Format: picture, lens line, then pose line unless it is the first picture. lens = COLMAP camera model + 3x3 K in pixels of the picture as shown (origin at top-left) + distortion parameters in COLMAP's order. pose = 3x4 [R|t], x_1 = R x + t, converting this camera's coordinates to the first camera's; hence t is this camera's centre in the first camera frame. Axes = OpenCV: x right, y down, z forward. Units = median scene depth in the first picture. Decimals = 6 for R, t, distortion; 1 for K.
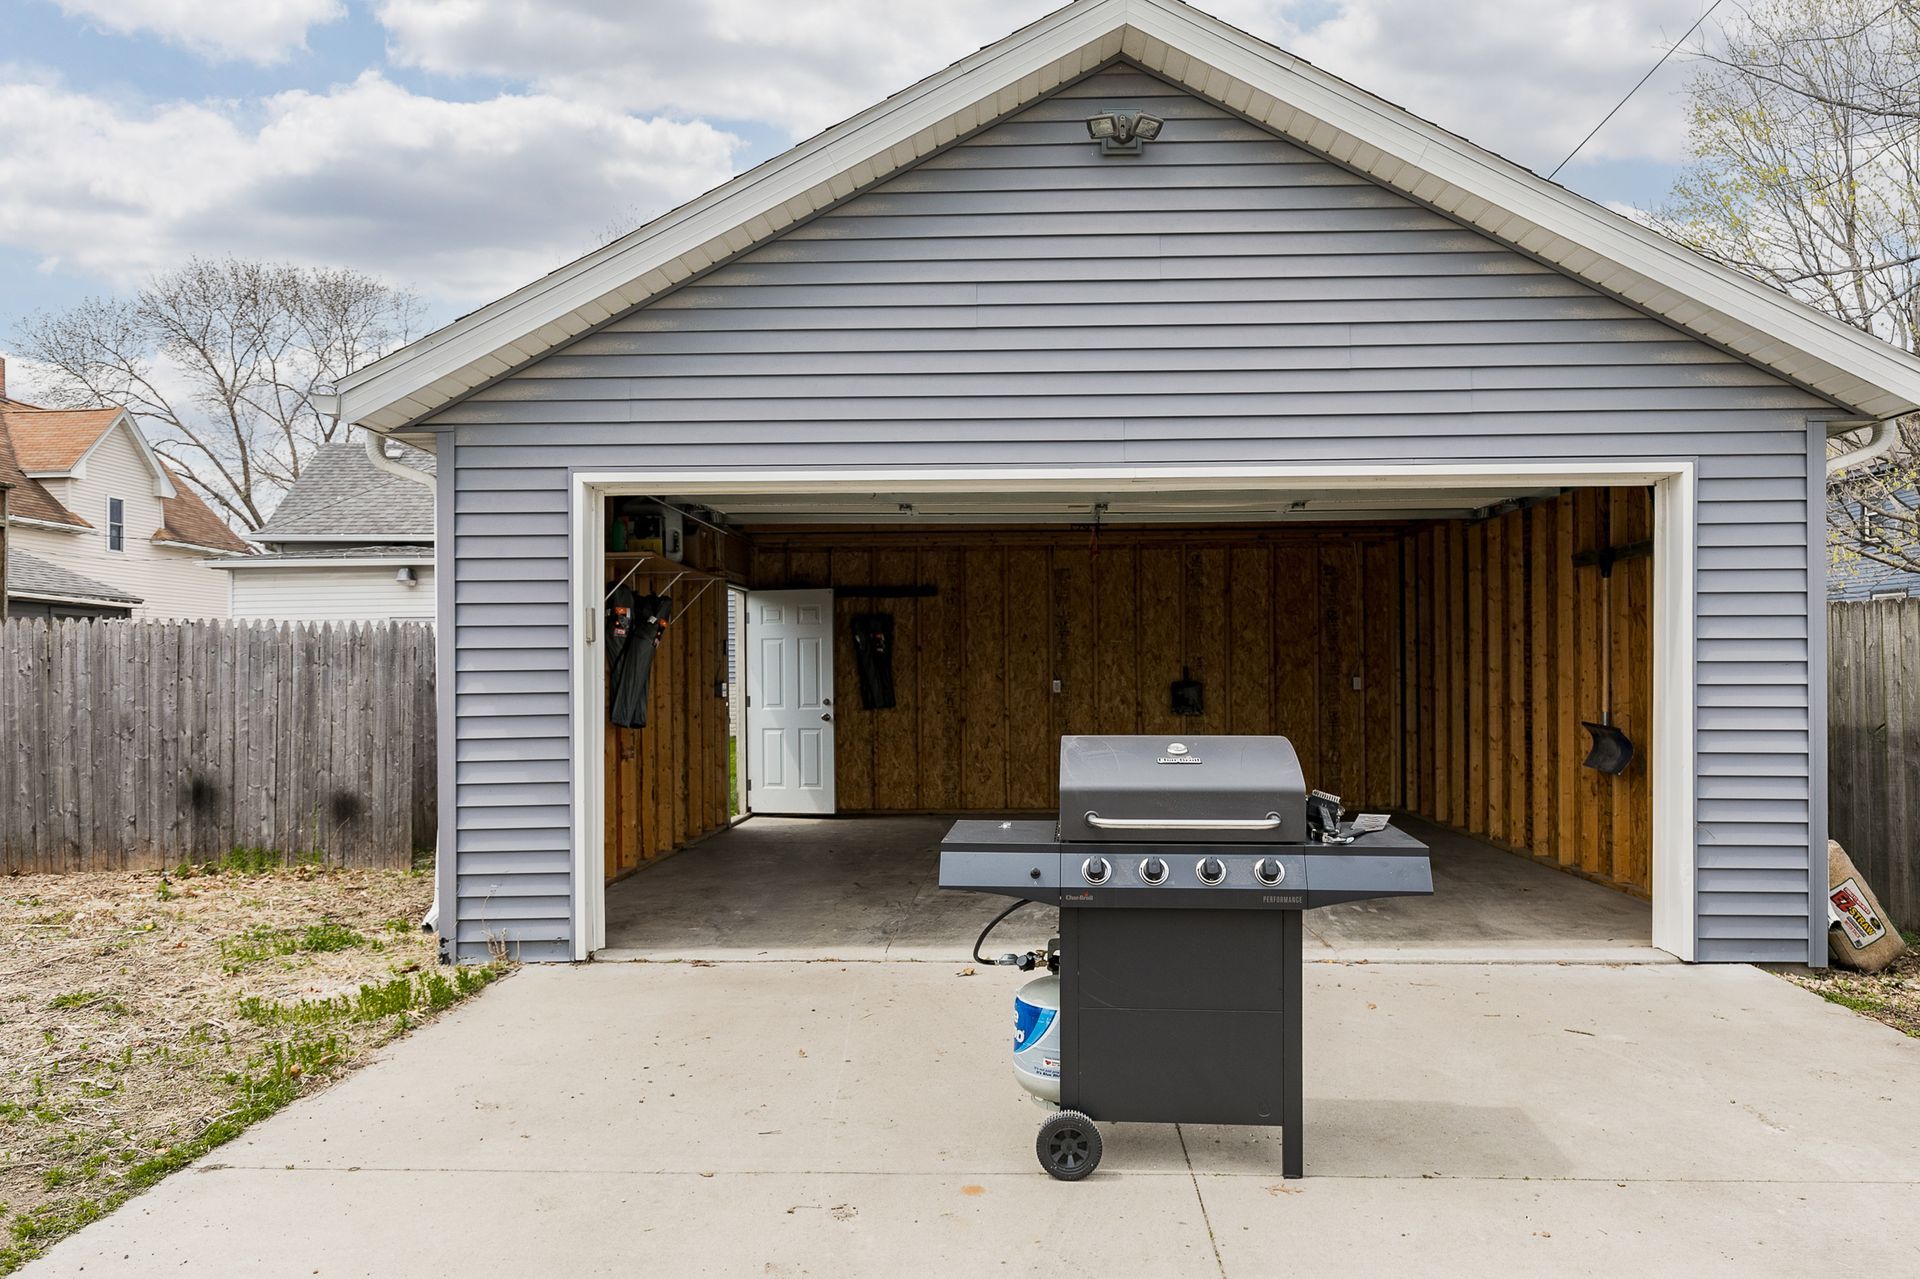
lens RADIAL K [[1260.5, 0, 1004.3], [0, 1260.5, 664.4], [0, 0, 1]] dist [-0.010490, -0.001473]
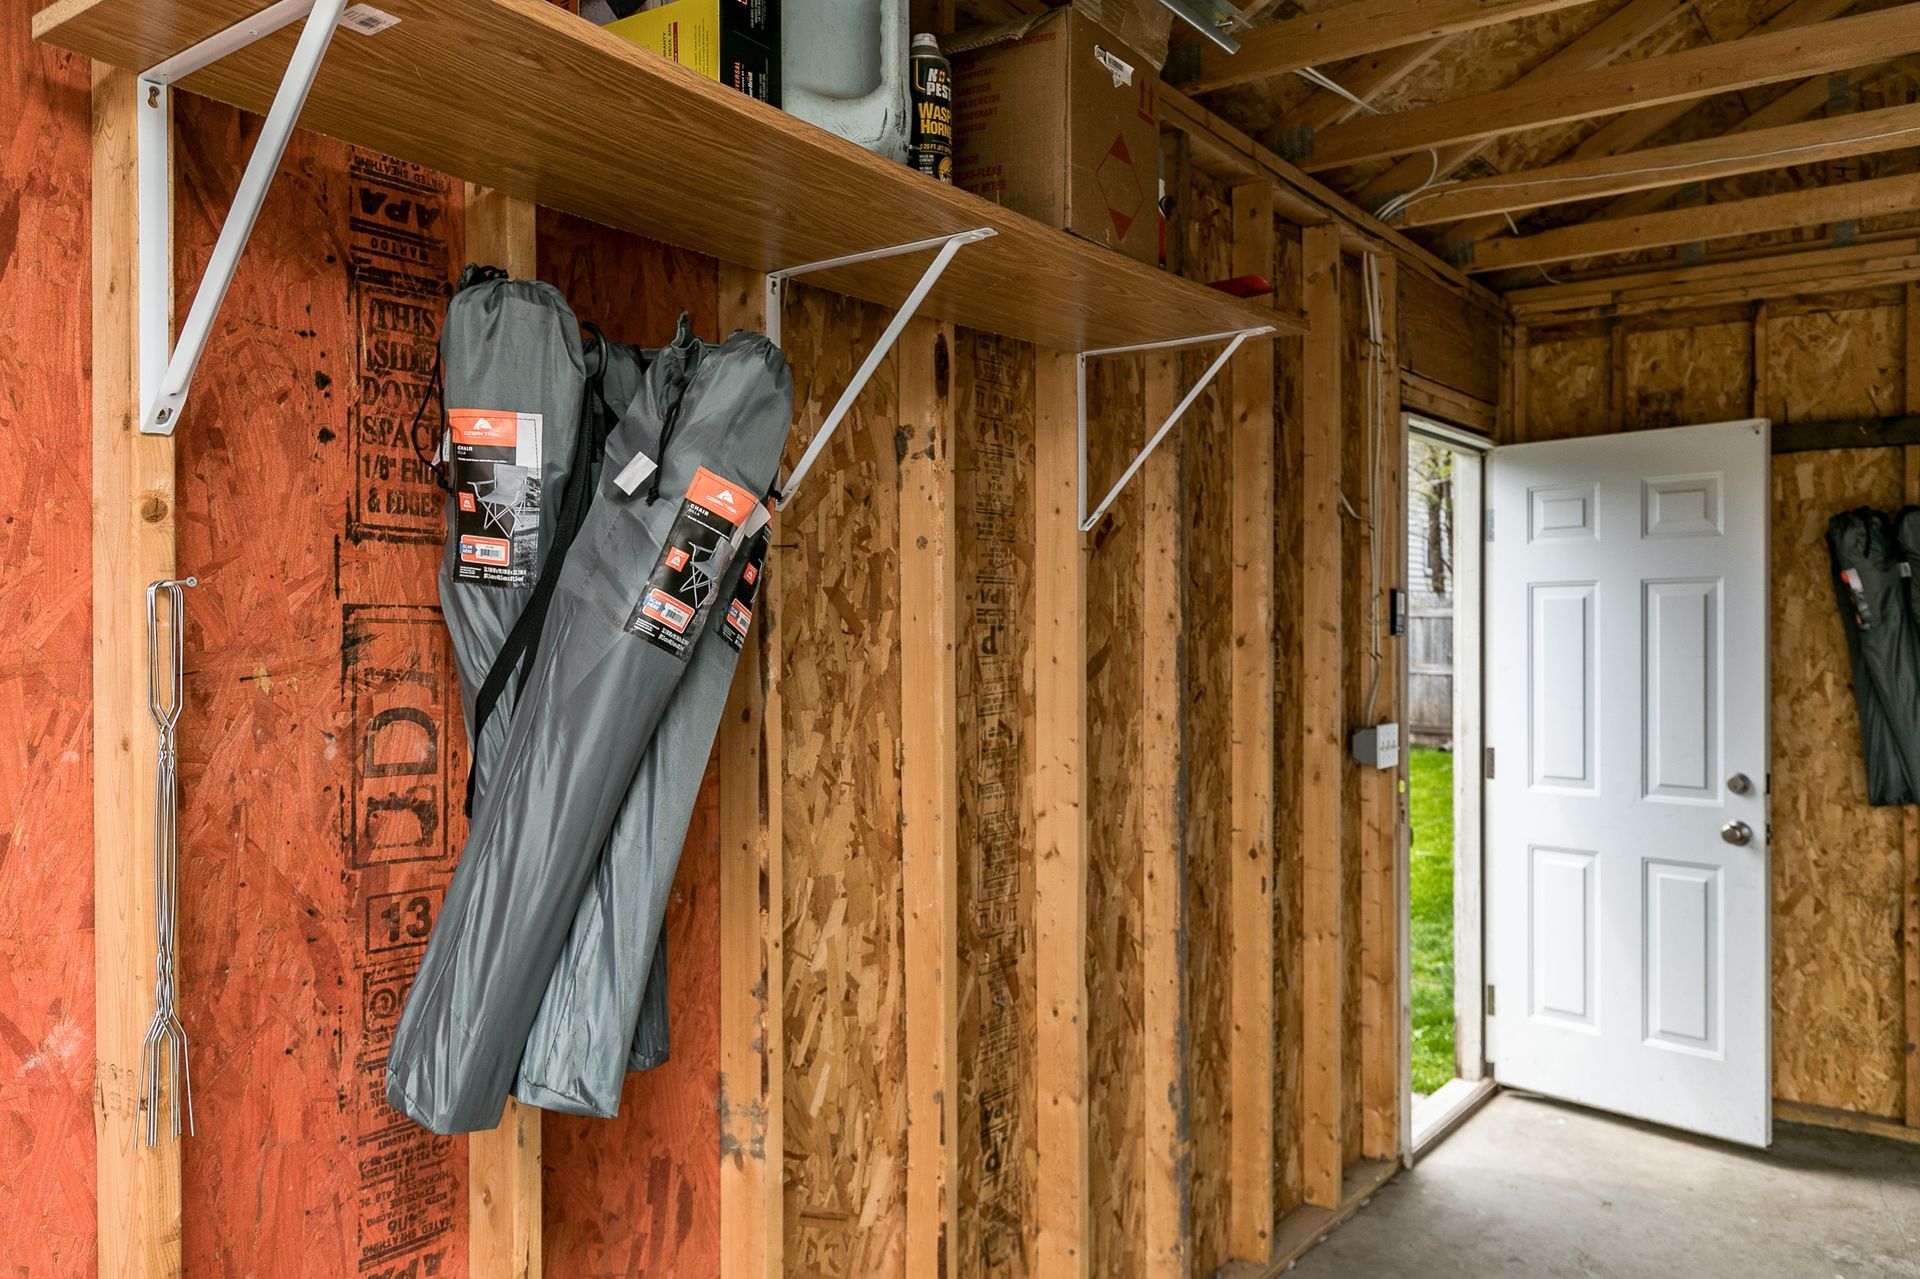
lens RADIAL K [[1471.6, 0, 969.1], [0, 1471.6, 638.1], [0, 0, 1]] dist [0.007235, 0.002579]
pose [[0.824243, 0.011424, -0.566121, -0.088173], [-0.002637, 0.999863, 0.016338, -0.011420], [0.566230, -0.011973, 0.824160, 0.565787]]
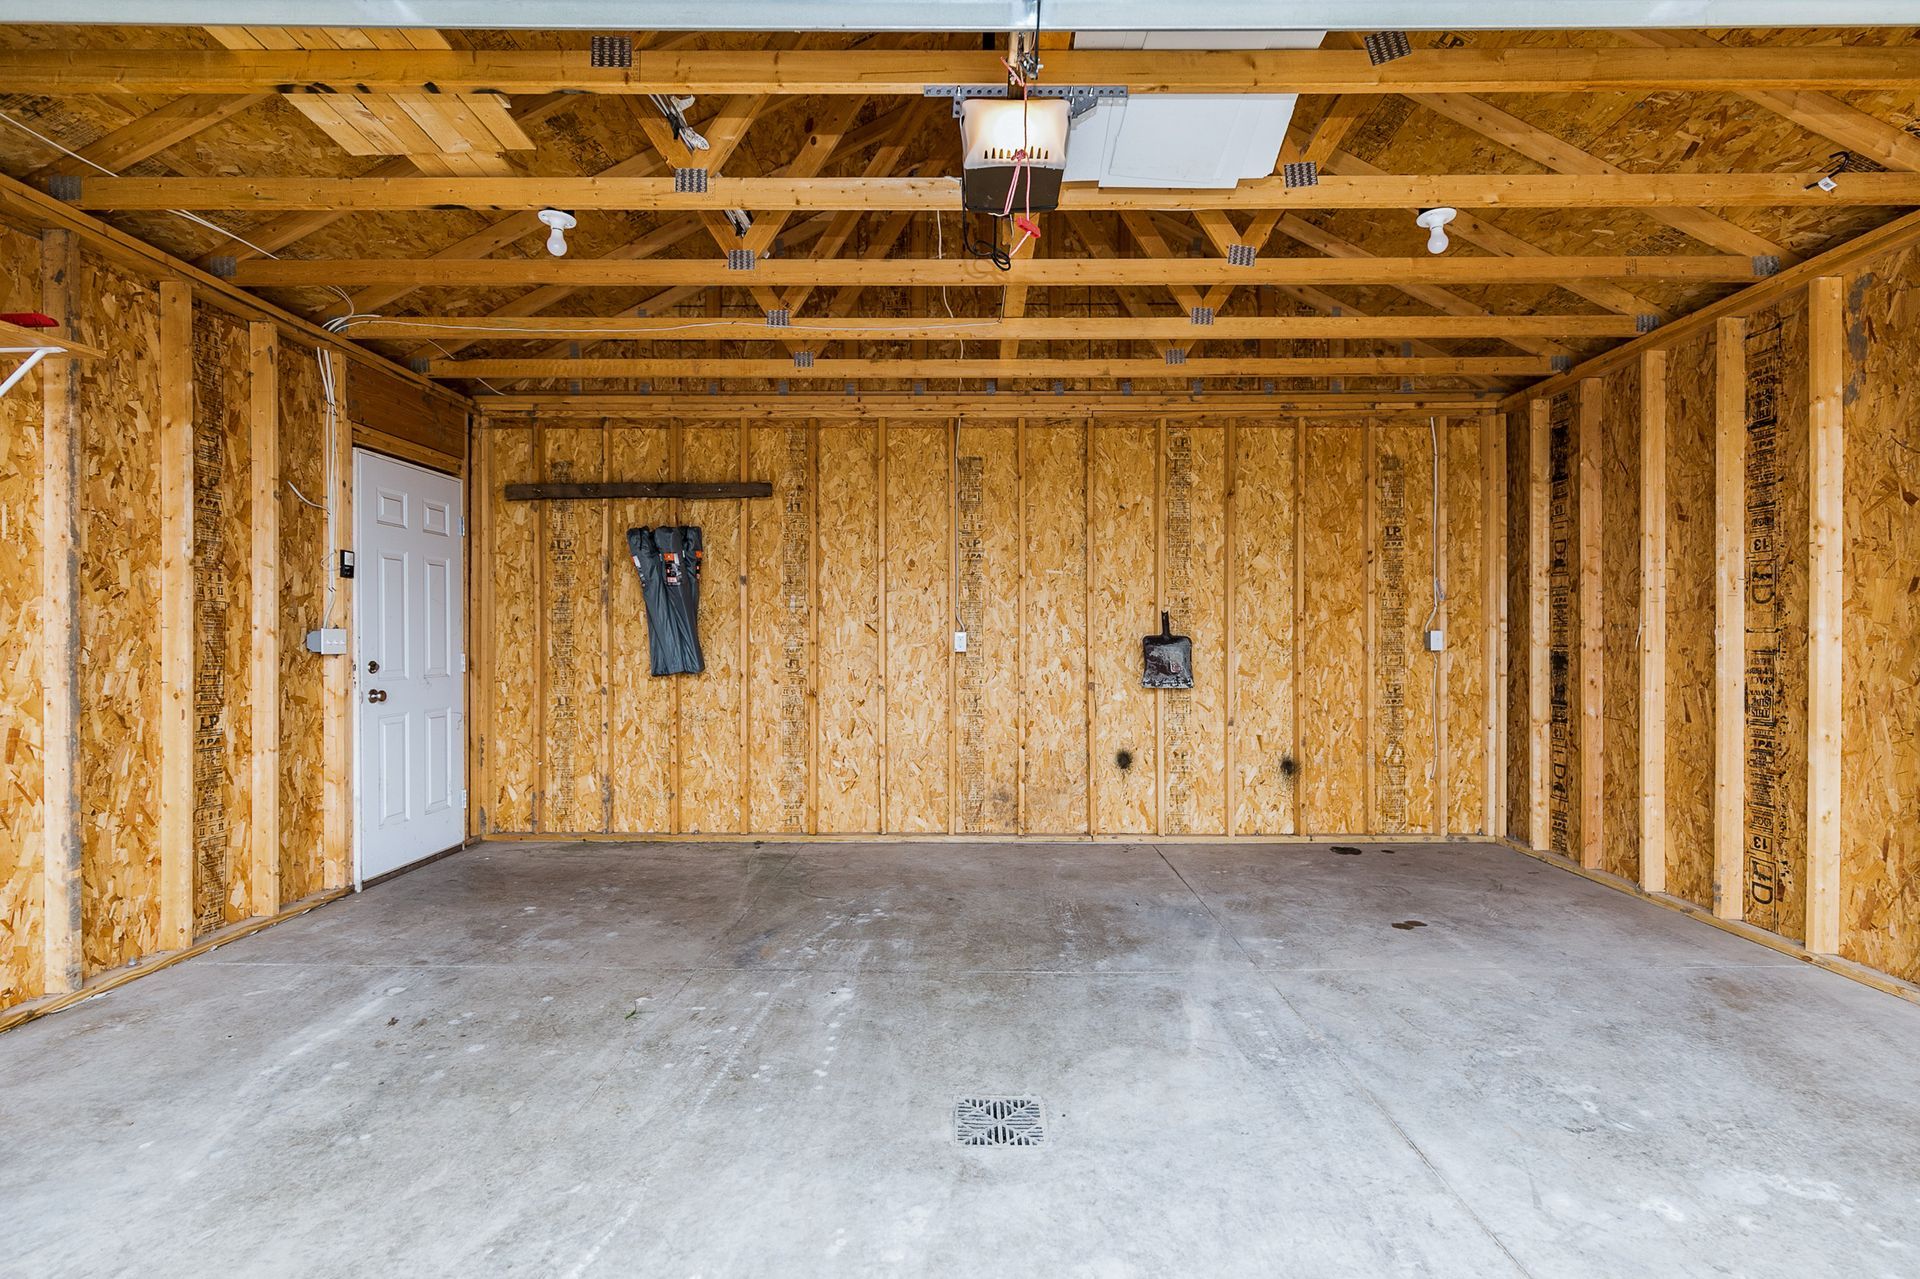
lens RADIAL K [[895.1, 0, 967.7], [0, 895.1, 639.7], [0, 0, 1]] dist [0.005048, 0.000308]
pose [[0.999924, 0.007614, 0.009693, 0.040686], [-0.007662, 0.999958, 0.005002, 0.013914], [-0.009654, -0.005075, 0.999941, 0.548155]]
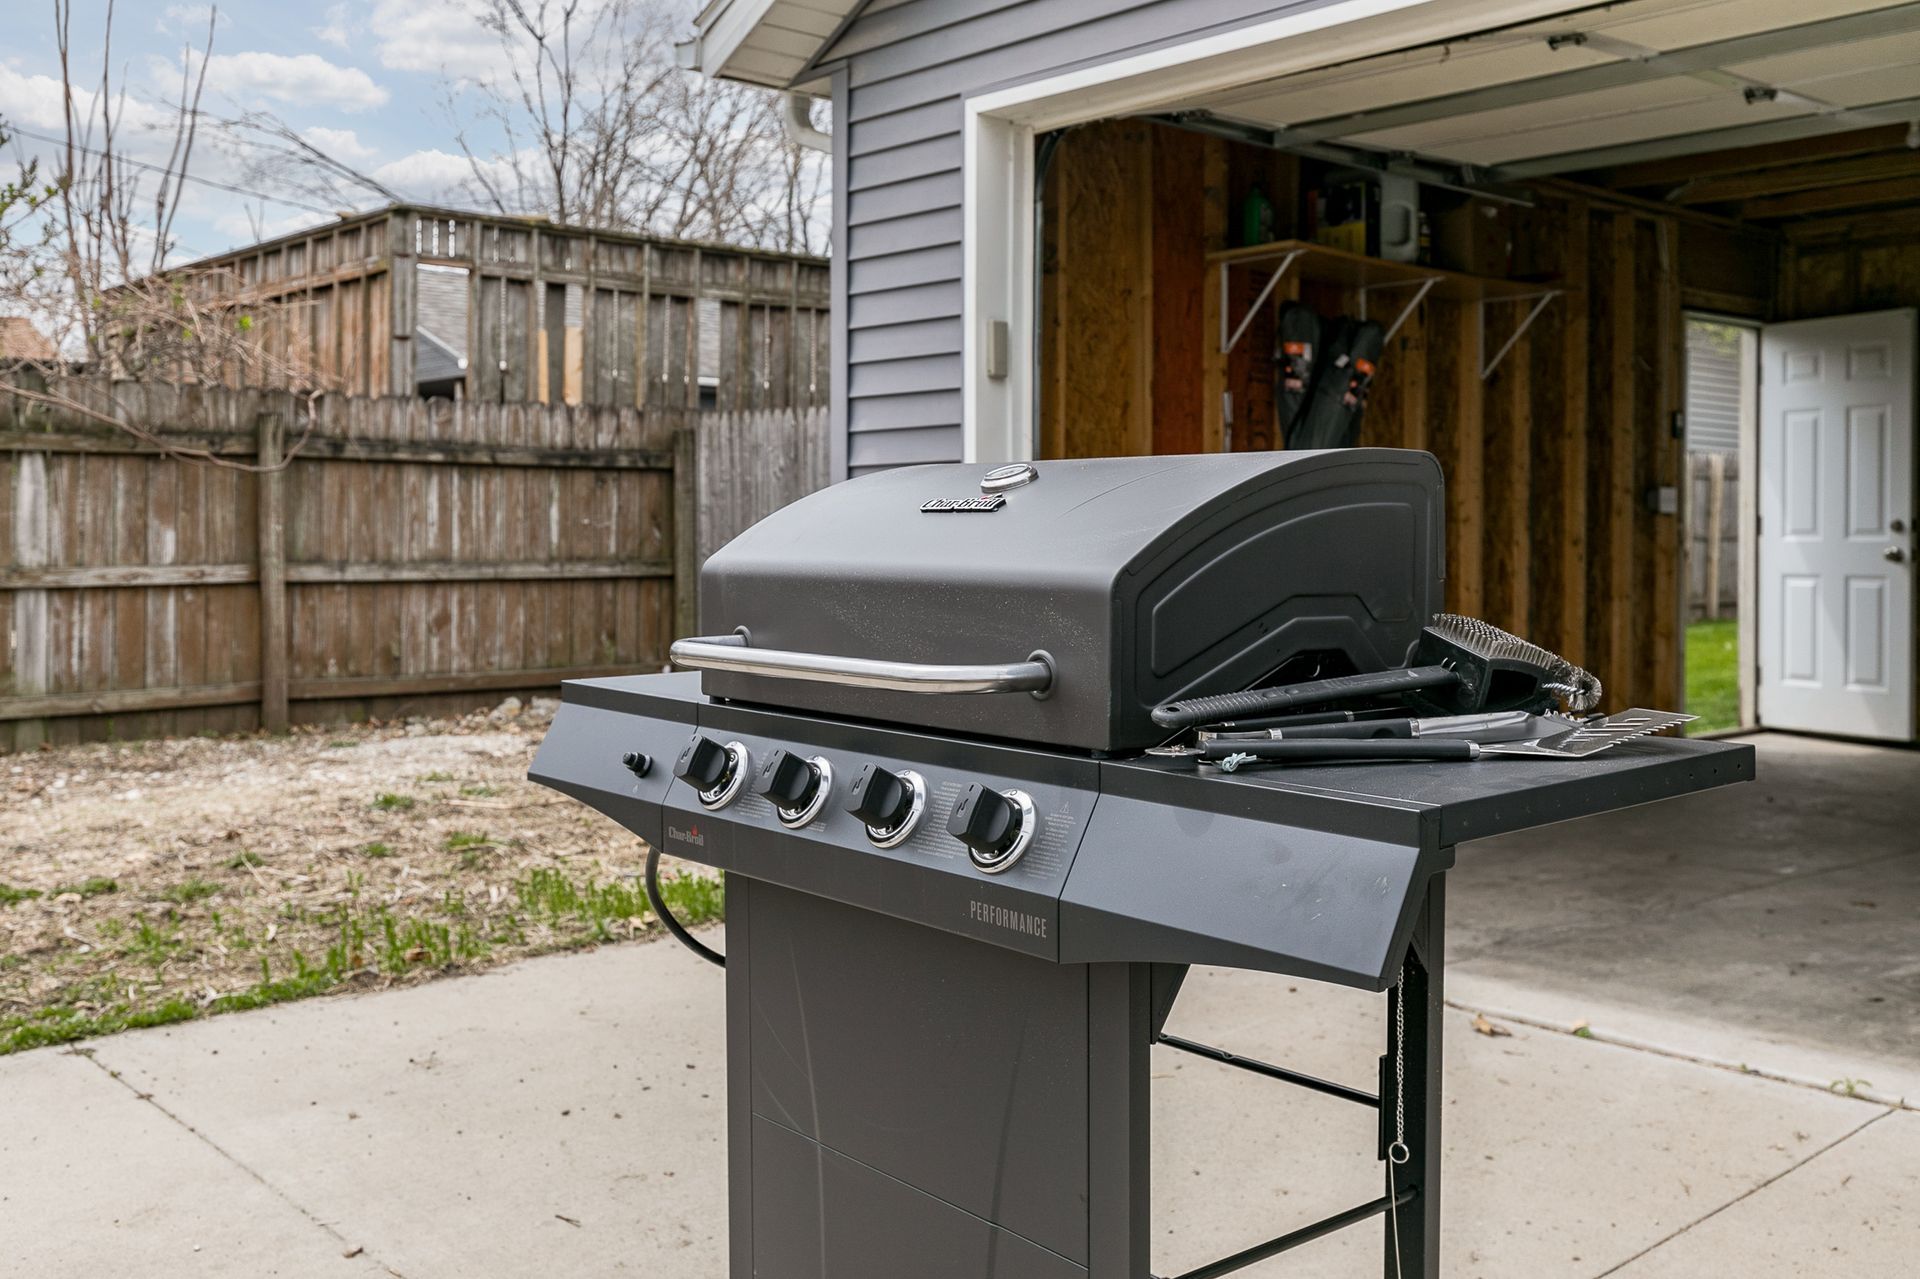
lens RADIAL K [[1837.2, 0, 967.2], [0, 1837.2, 565.1], [0, 0, 1]] dist [0.019332, 0.000000]
pose [[0.677258, 0.022357, -0.735406, 0.154523], [-0.001246, 0.999572, 0.029240, 0.022852], [0.735745, -0.018887, 0.676995, 0.187301]]
